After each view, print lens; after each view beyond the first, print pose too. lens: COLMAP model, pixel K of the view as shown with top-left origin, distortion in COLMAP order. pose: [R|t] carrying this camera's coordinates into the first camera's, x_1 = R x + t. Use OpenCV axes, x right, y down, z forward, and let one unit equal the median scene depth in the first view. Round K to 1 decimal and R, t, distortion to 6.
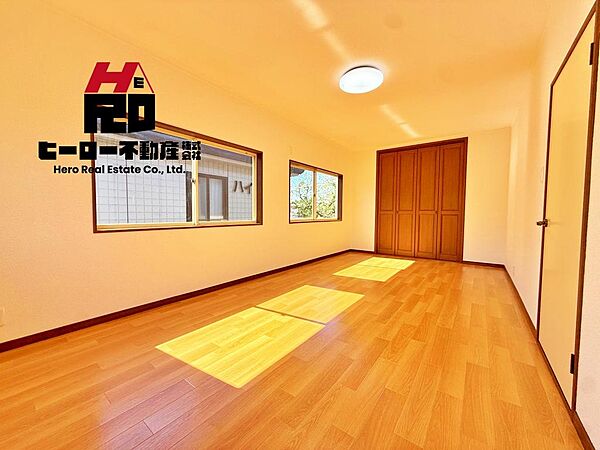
lens RADIAL K [[239.9, 0, 300.0], [0, 239.9, 225.0], [0, 0, 1]] dist [-0.014333, -0.000052]
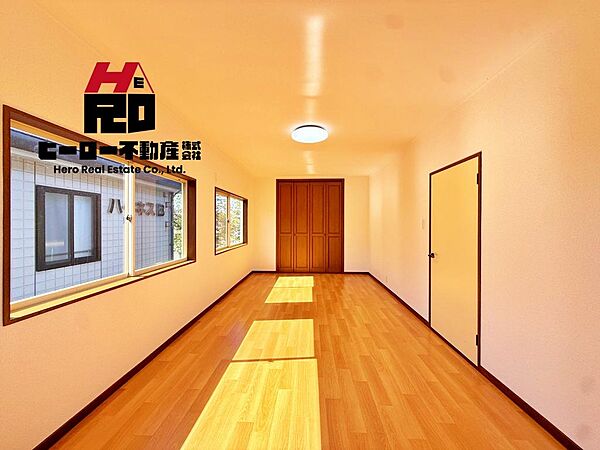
lens RADIAL K [[240.0, 0, 298.2], [0, 240.0, 223.7], [0, 0, 1]] dist [0.000109, 0.000085]
pose [[0.822634, -0.005828, 0.568541, -0.331633], [0.029592, 0.999031, -0.032577, -0.096291], [-0.567800, 0.043624, 0.822009, 0.058892]]
